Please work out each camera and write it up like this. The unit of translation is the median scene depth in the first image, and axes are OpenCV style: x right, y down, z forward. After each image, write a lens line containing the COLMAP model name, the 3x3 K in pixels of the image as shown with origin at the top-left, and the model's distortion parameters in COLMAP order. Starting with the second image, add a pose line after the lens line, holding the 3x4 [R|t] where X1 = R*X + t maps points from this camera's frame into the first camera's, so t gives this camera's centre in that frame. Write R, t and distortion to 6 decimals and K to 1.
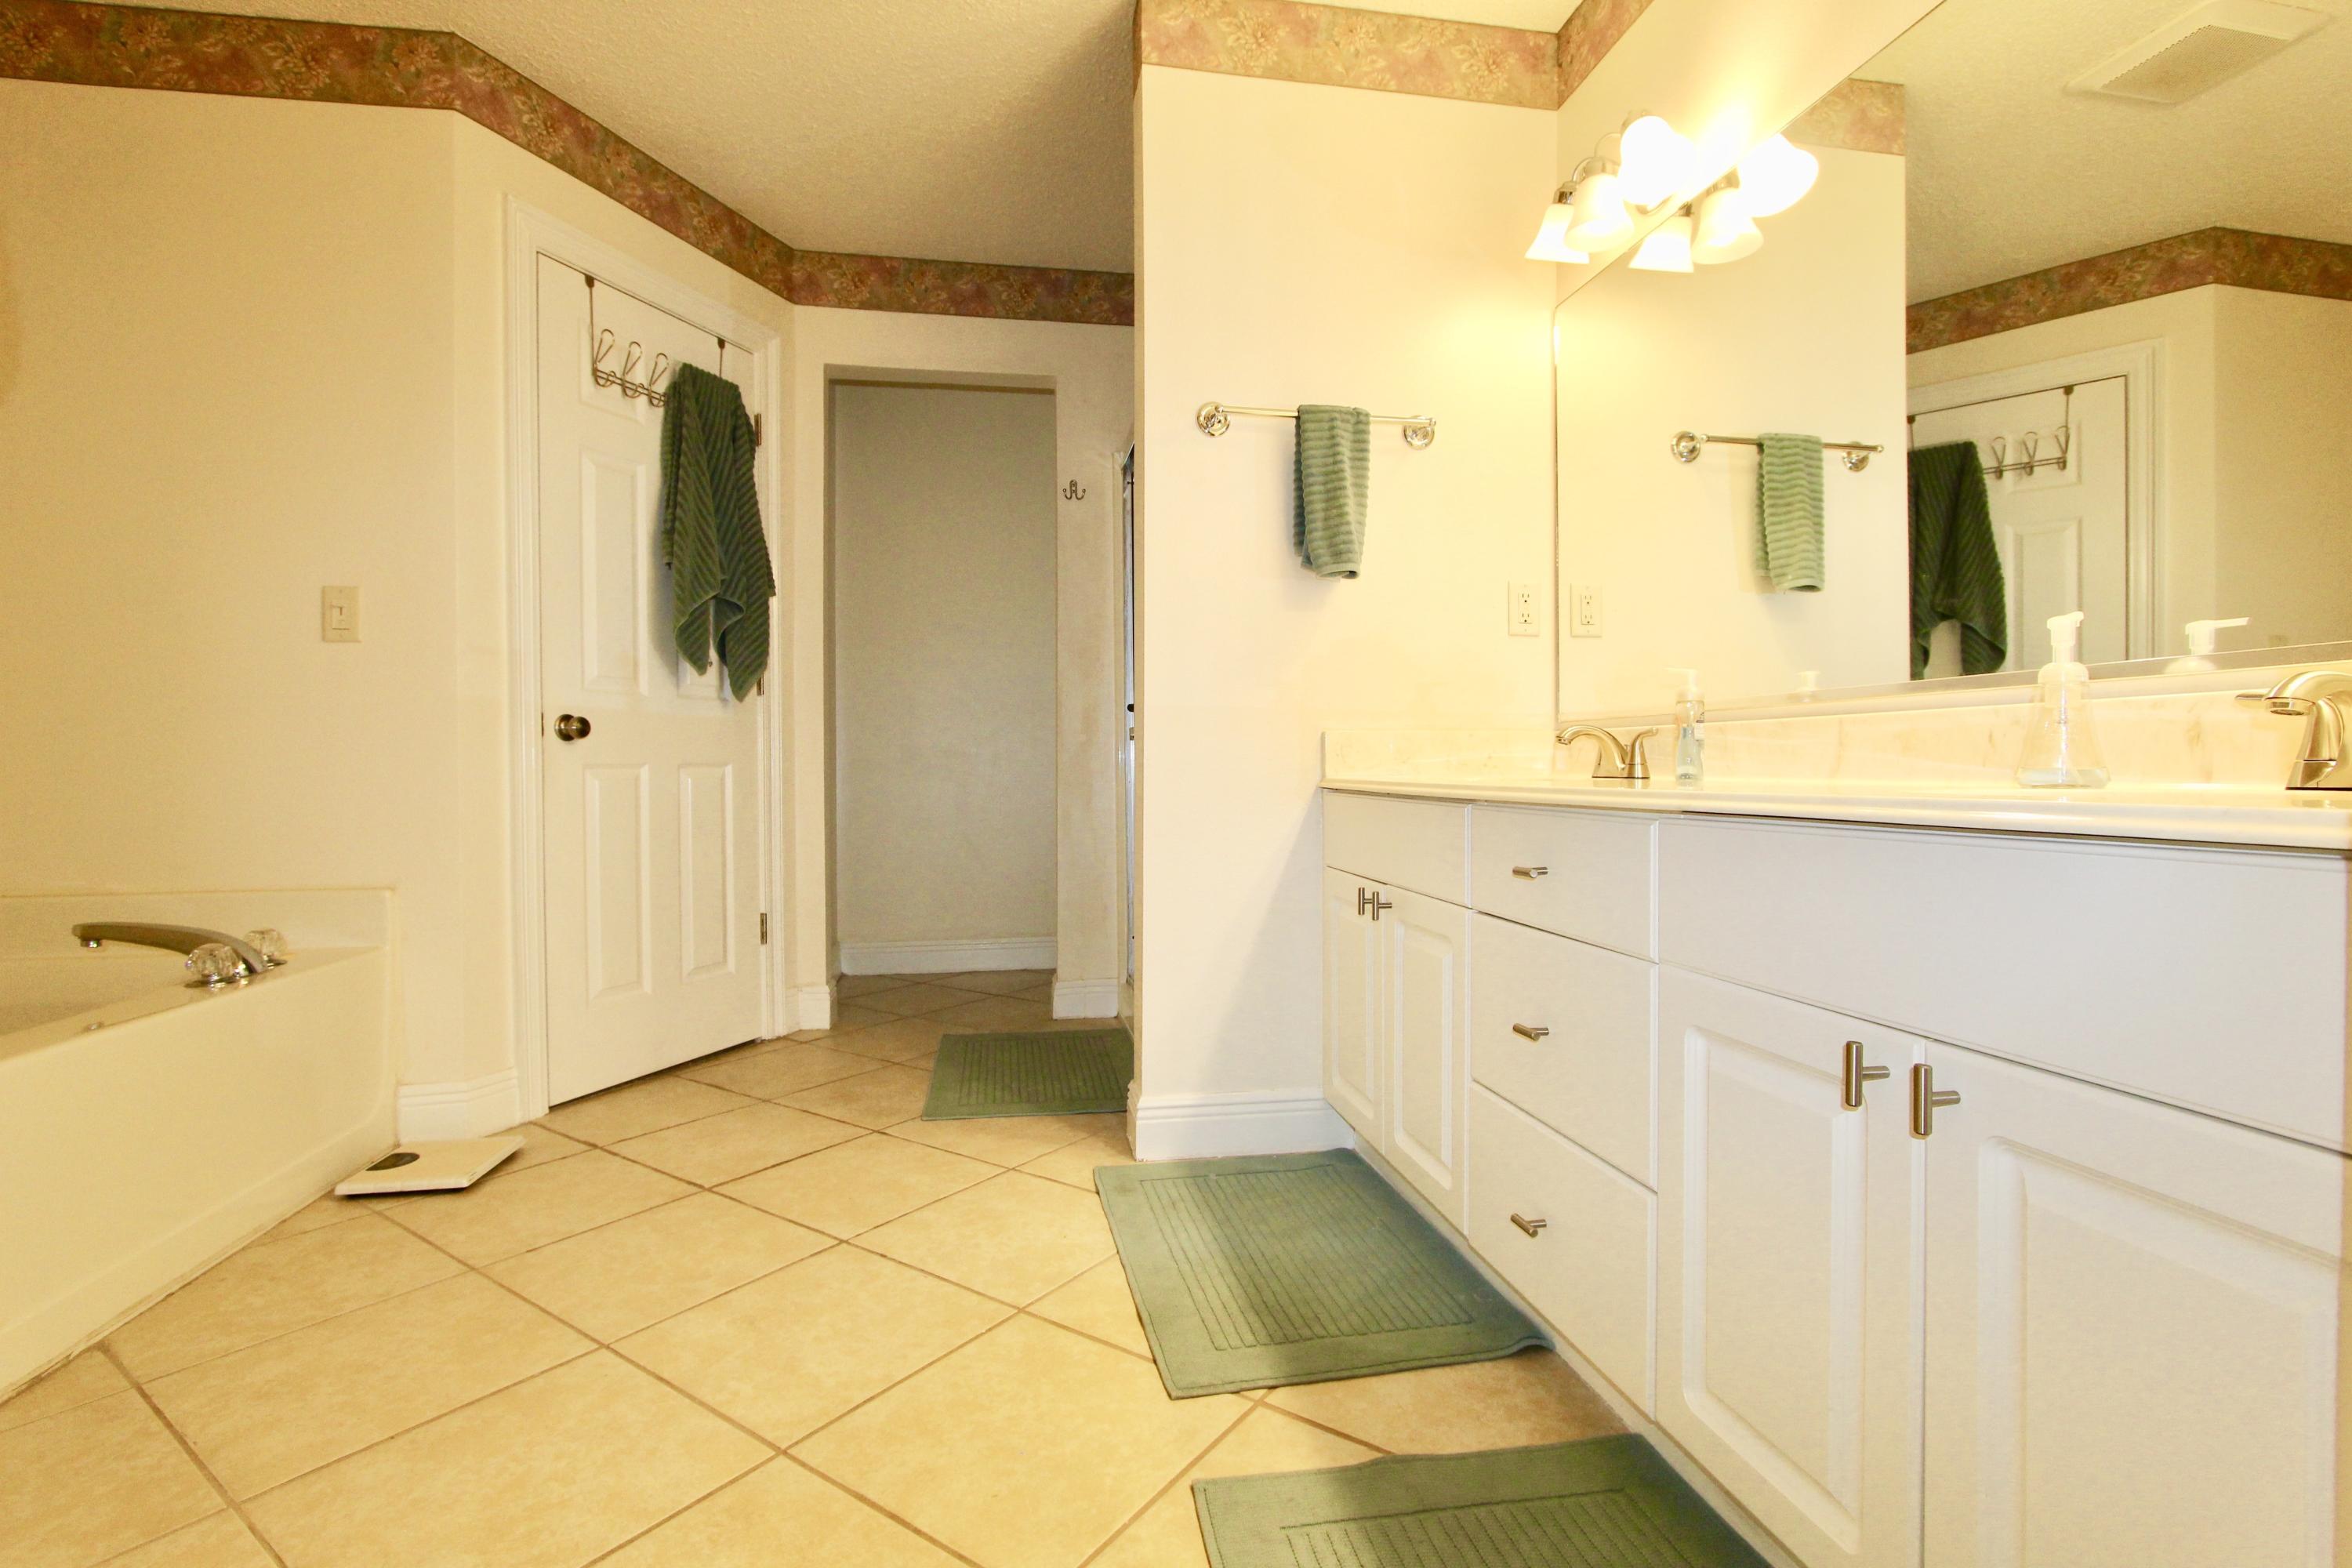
lens RADIAL K [[1085.7, 0, 1180.3], [0, 1085.7, 783.5], [0, 0, 1]] dist [-0.016982, 0.001845]
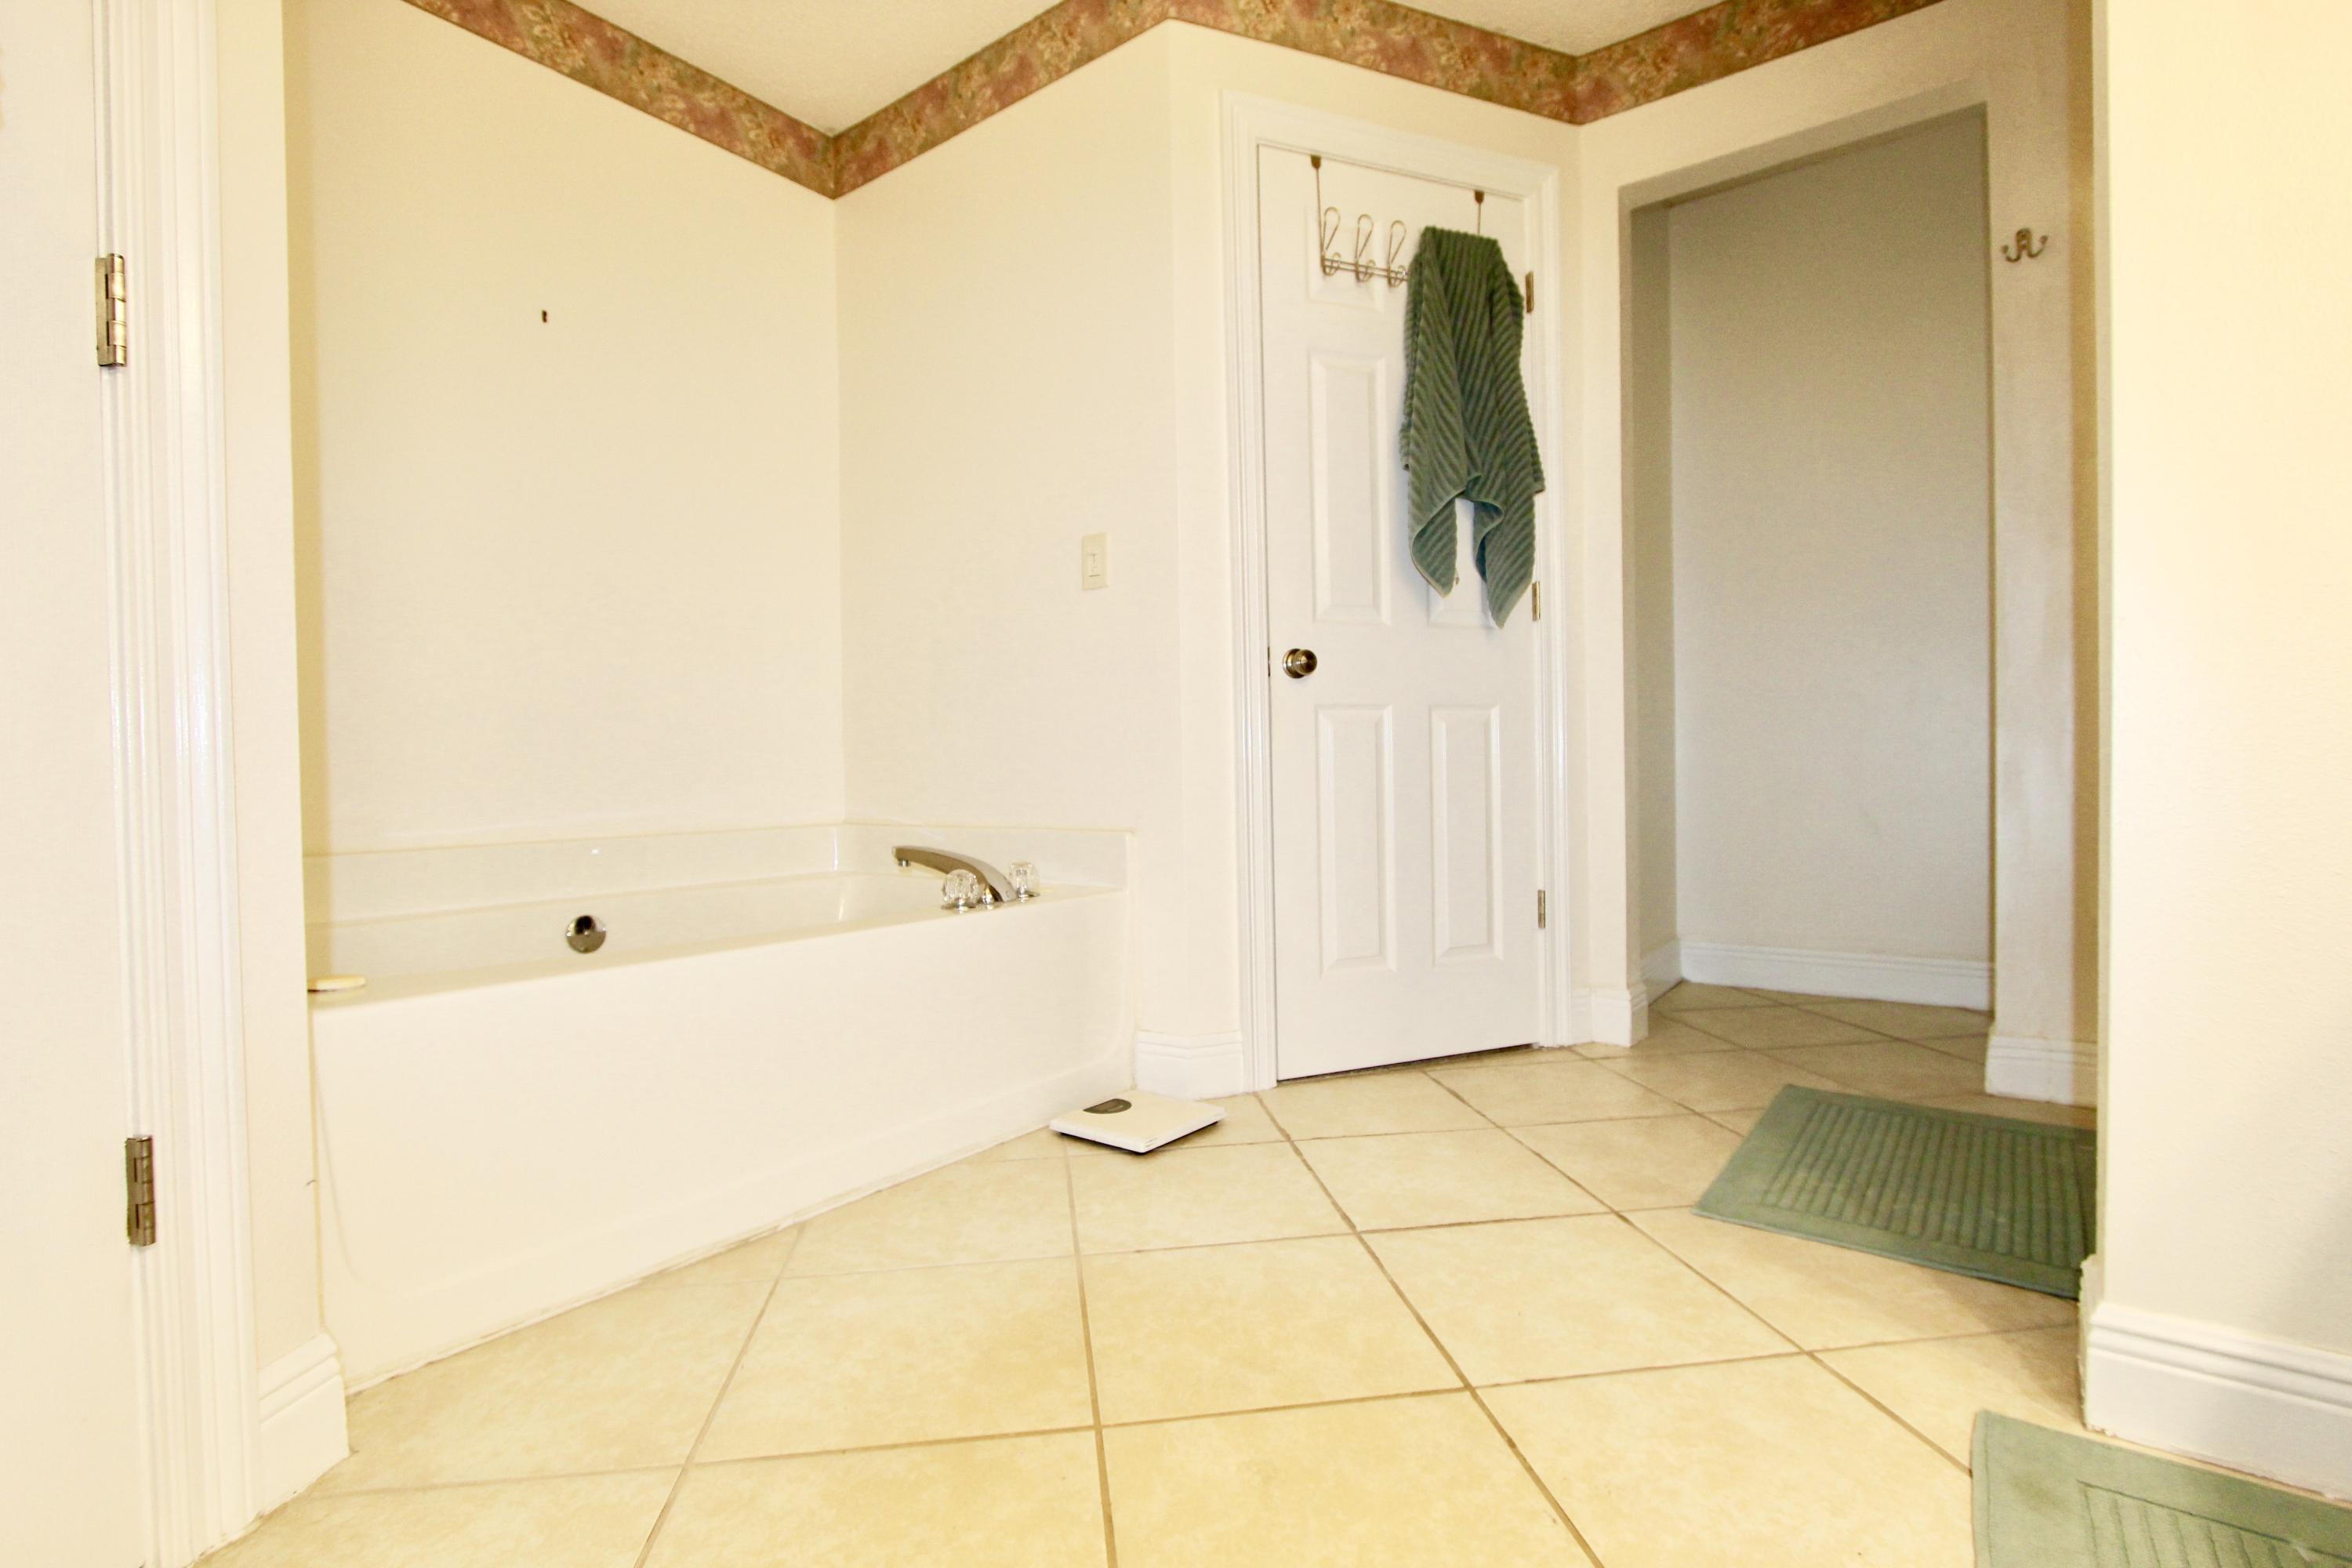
lens RADIAL K [[1085.7, 0, 1176.3], [0, 1085.7, 782.4], [0, 0, 1]] dist [-0.016982, 0.001845]
pose [[0.679618, 0.001010, -0.733566, 0.026884], [0.003534, 0.999983, 0.004651, 0.040459], [0.733558, -0.005754, 0.679603, 0.293605]]
